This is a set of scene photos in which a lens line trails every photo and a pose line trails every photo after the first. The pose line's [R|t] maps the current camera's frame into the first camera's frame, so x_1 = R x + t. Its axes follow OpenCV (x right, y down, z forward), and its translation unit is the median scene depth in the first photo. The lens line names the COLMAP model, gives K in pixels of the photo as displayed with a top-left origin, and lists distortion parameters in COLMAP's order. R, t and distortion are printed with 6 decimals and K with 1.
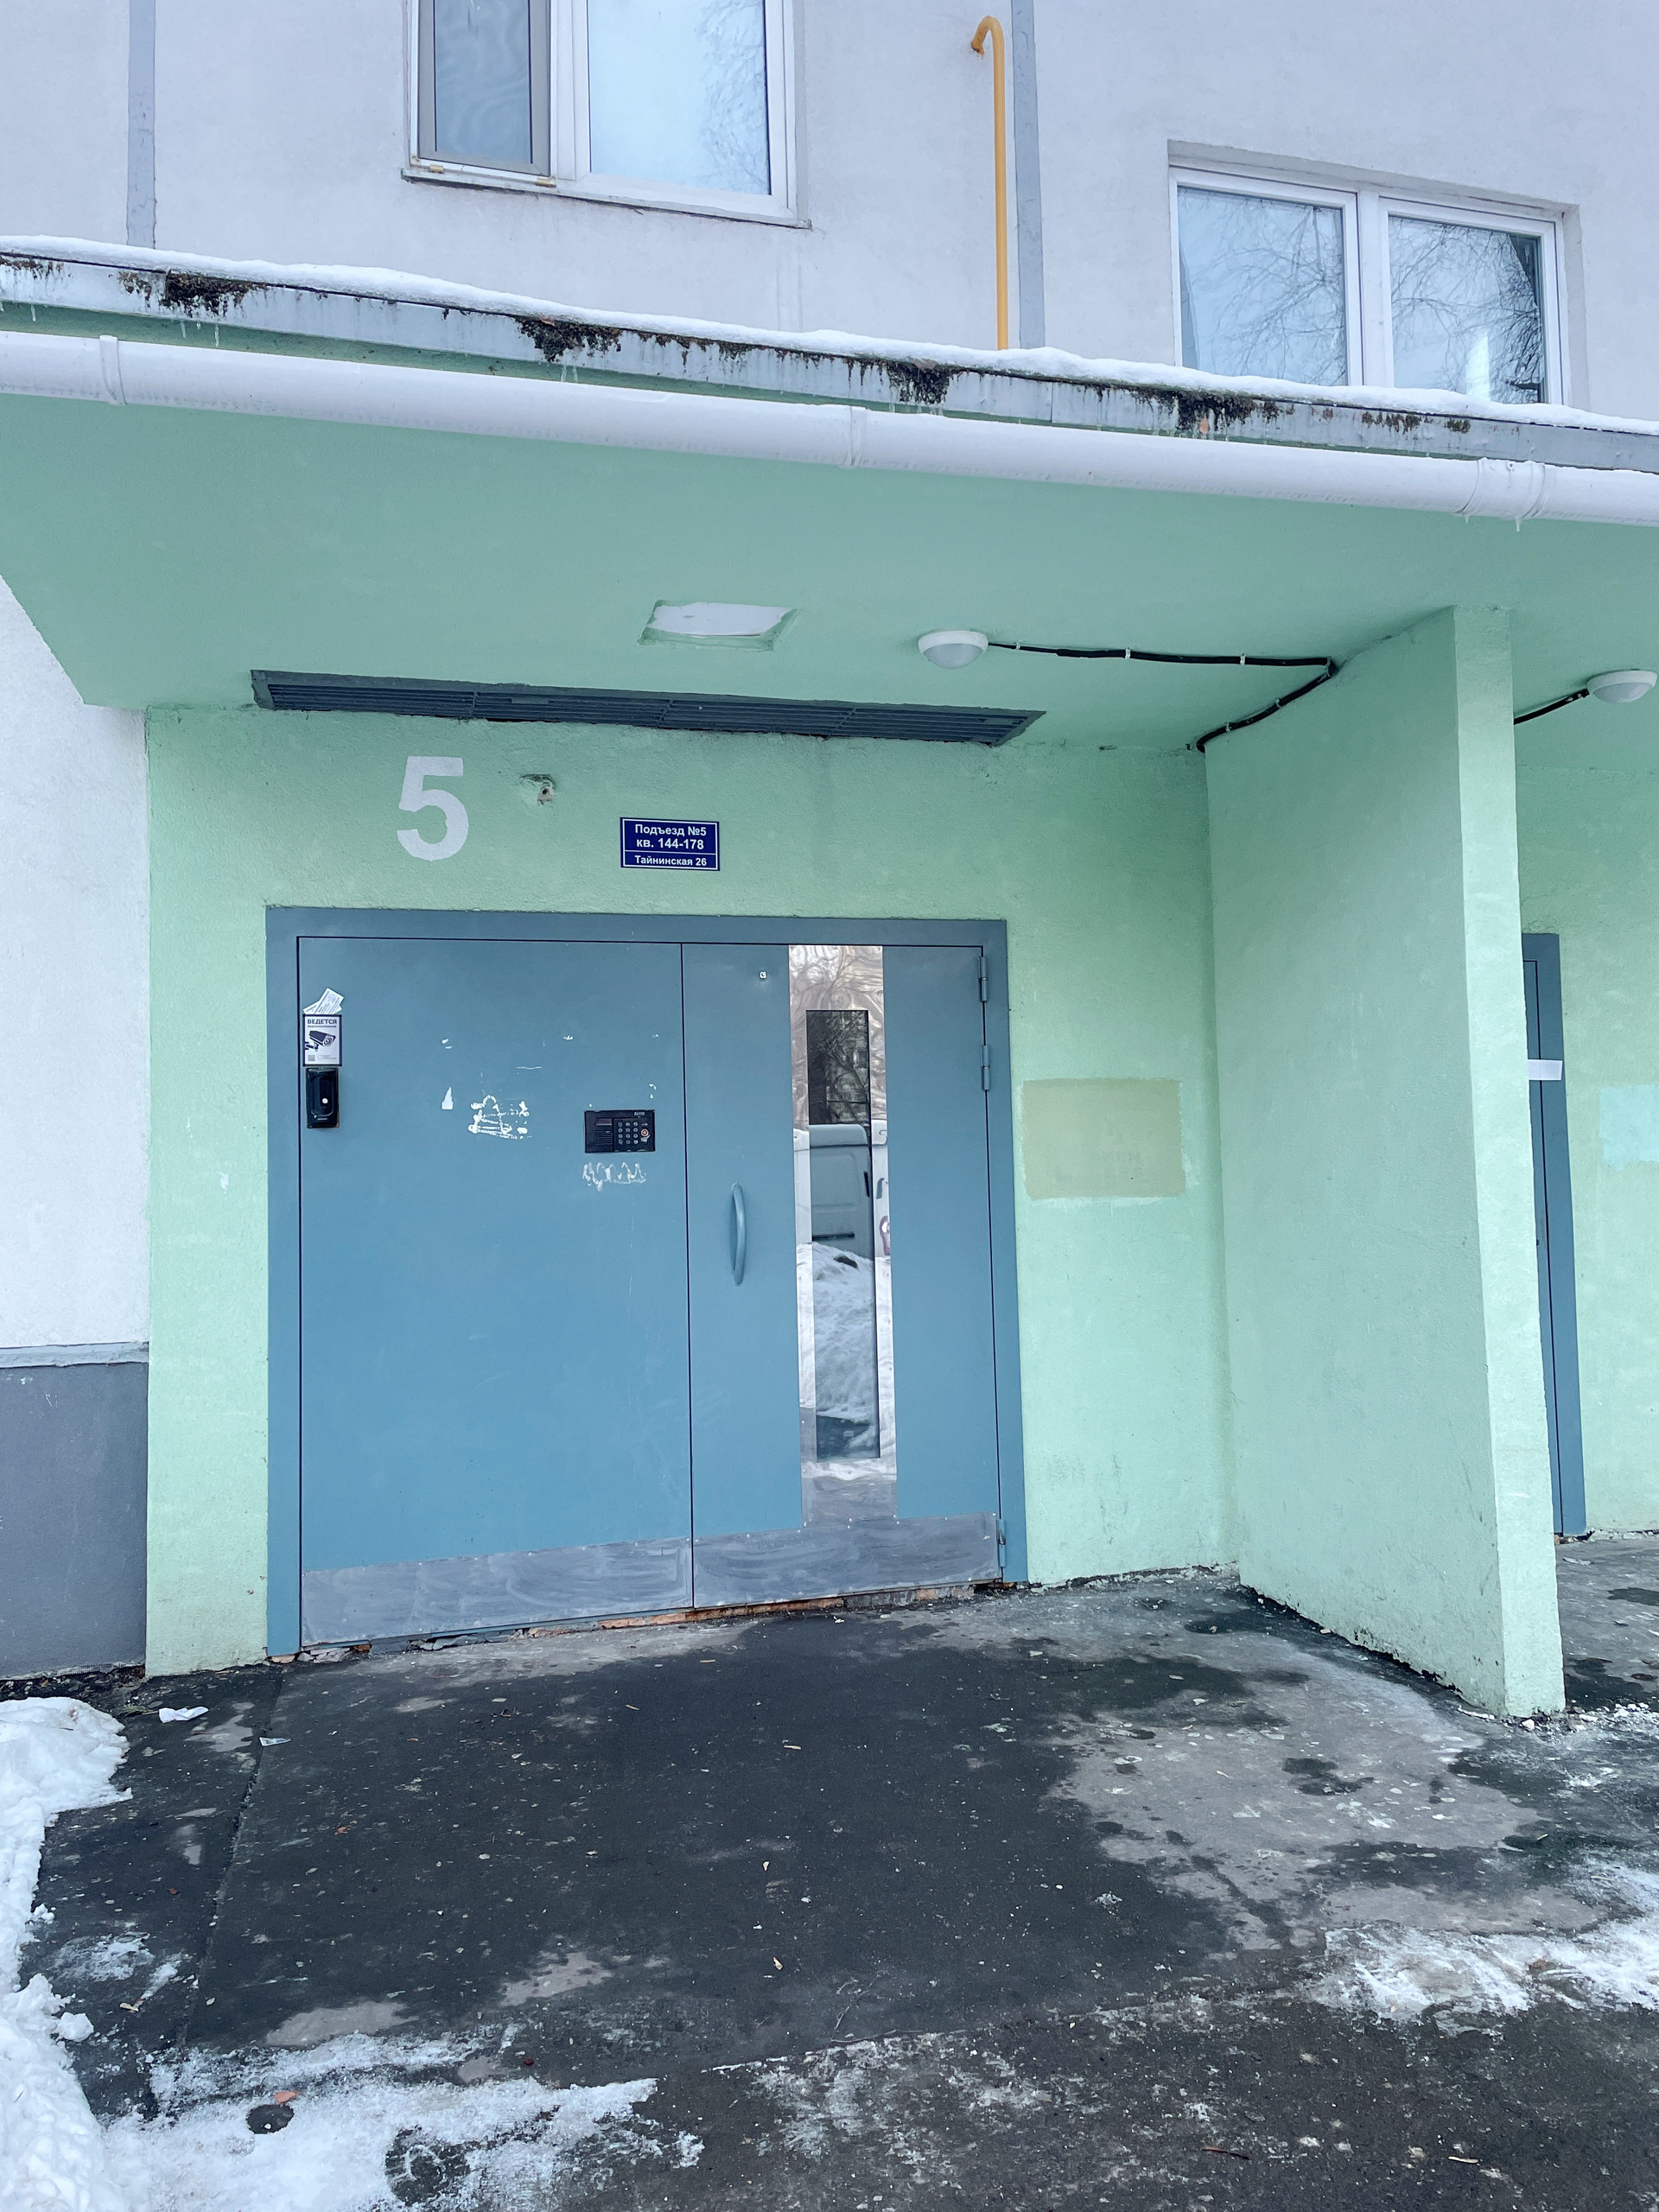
lens RADIAL K [[1639.7, 0, 829.5], [0, 1639.7, 1106.0], [0, 0, 1]] dist [0.028553, -0.003088]
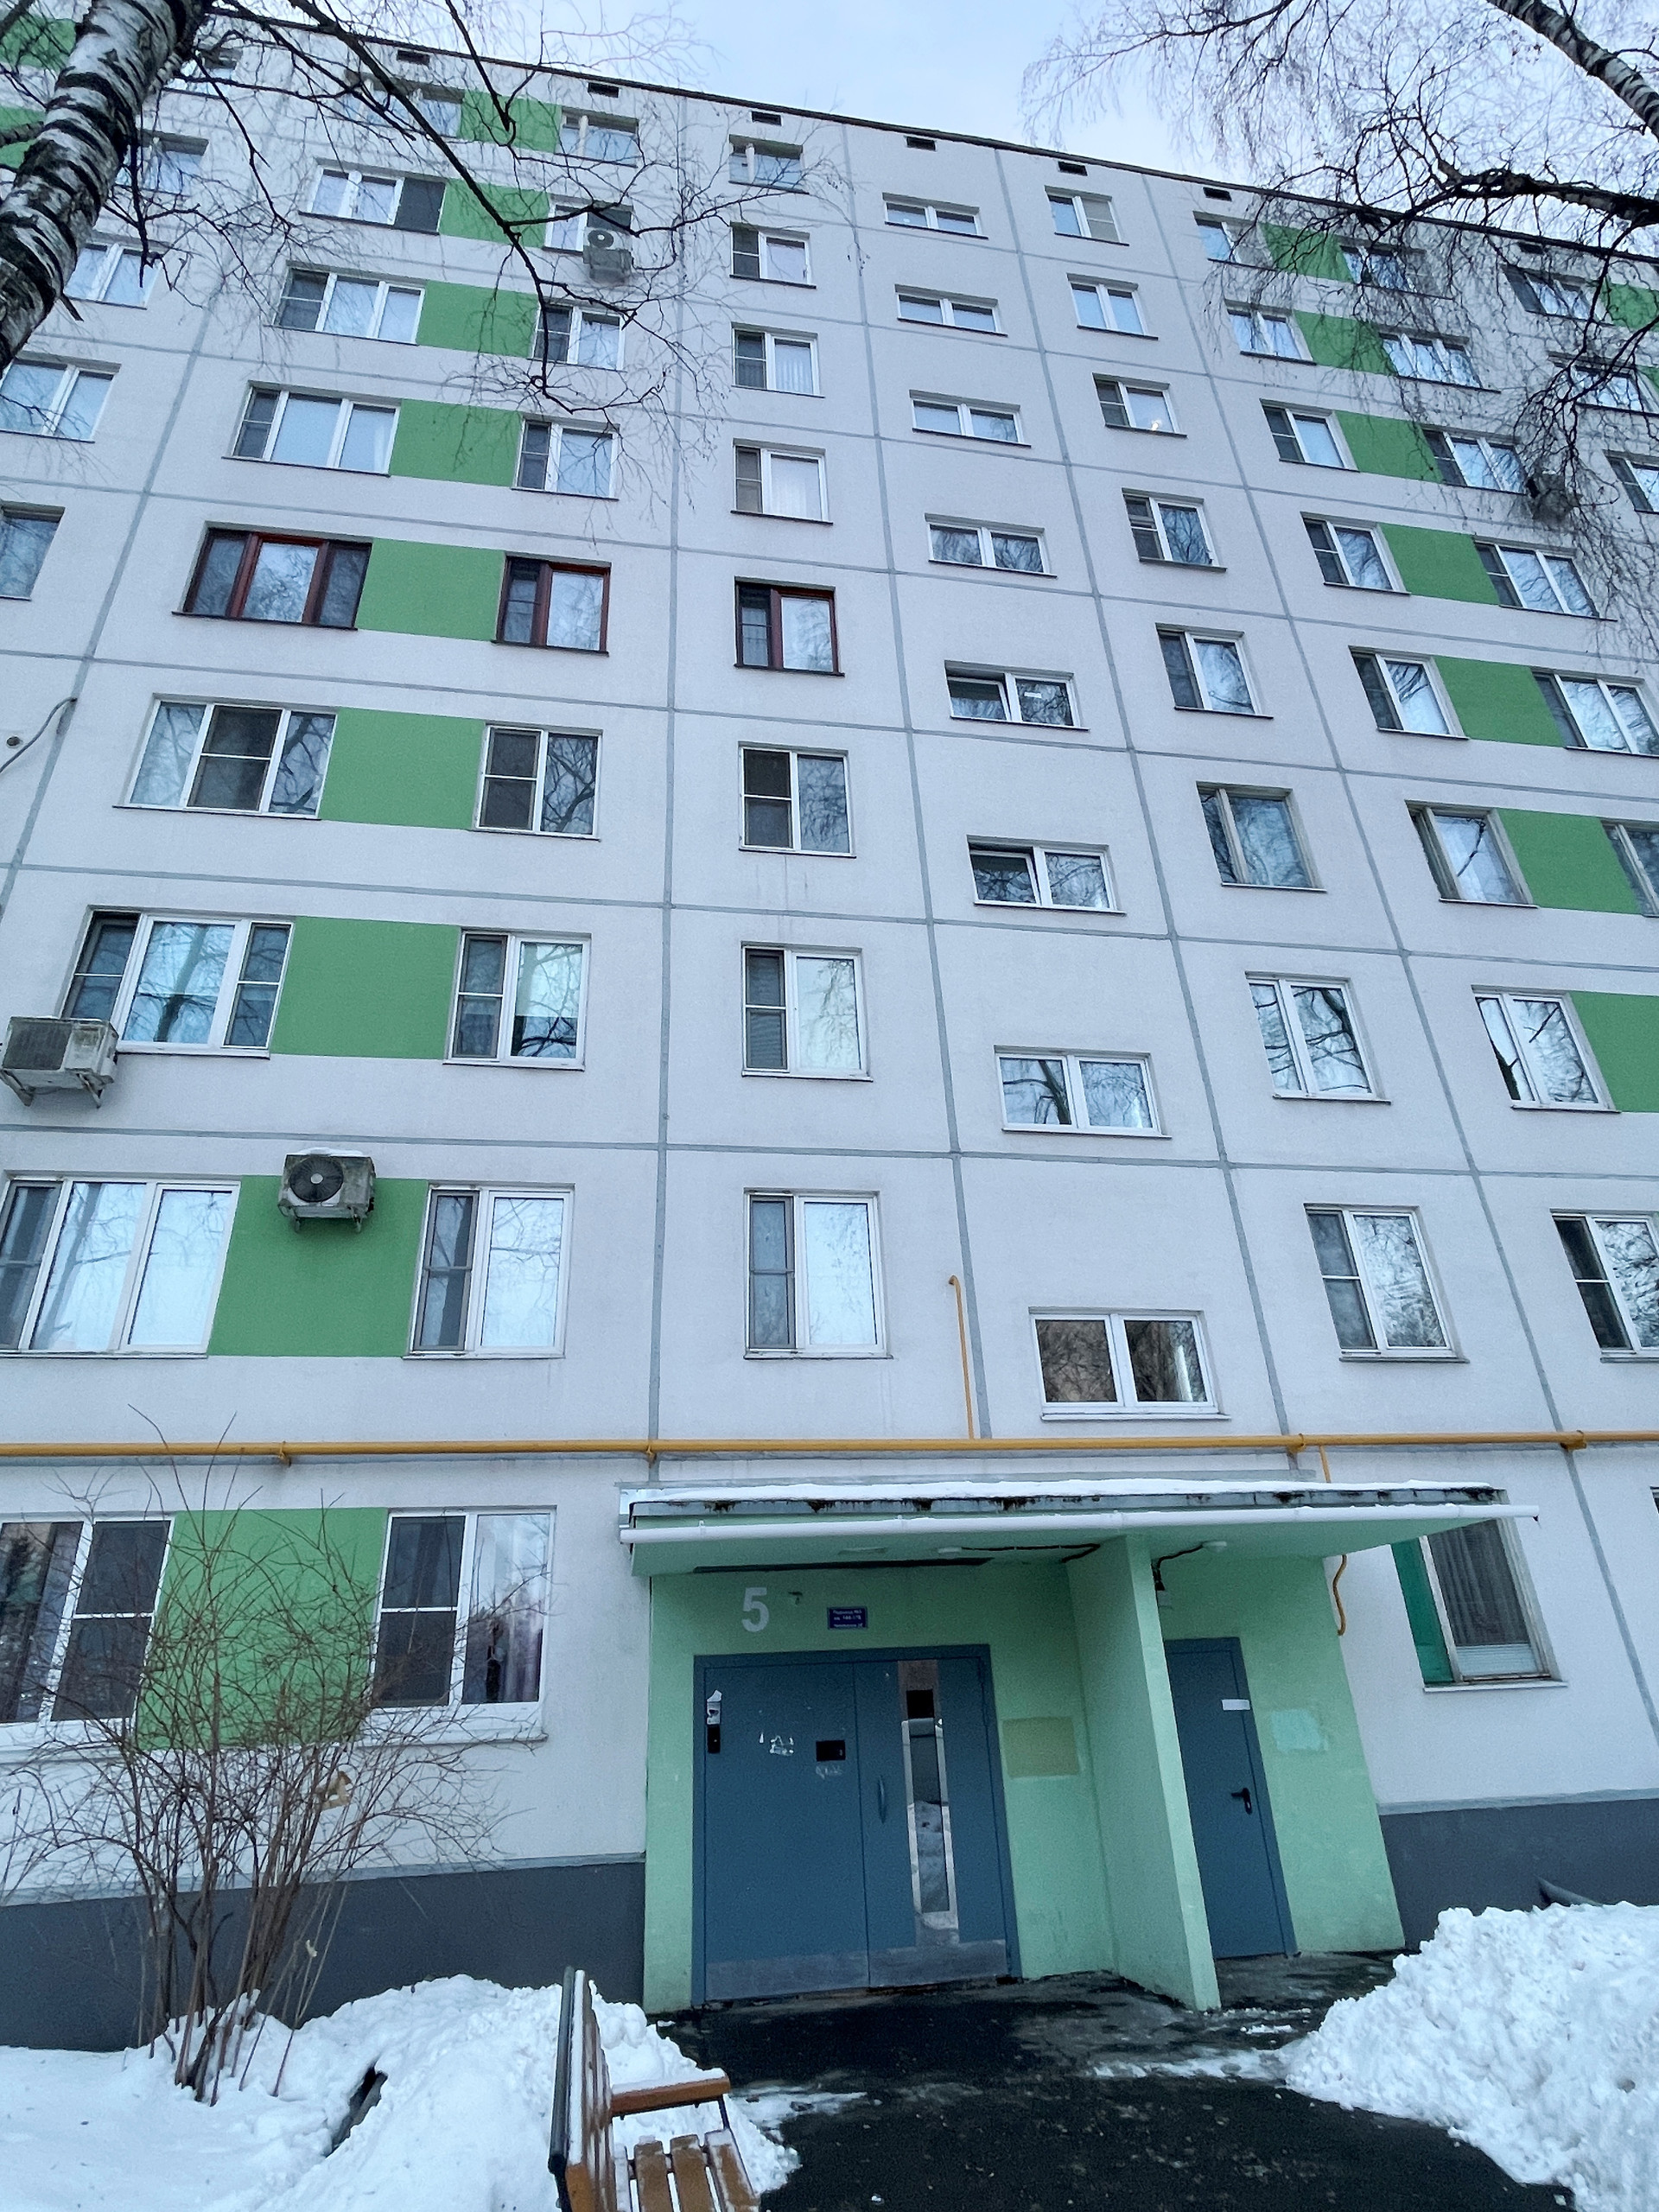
lens RADIAL K [[1191.2, 0, 829.5], [0, 1191.2, 1106.0], [0, 0, 1]] dist [0.002368, -0.012750]
pose [[0.995013, -0.065668, -0.075078, 0.066941], [0.026556, 0.899943, -0.435197, -0.078839], [0.096144, 0.431033, 0.897199, -1.028072]]
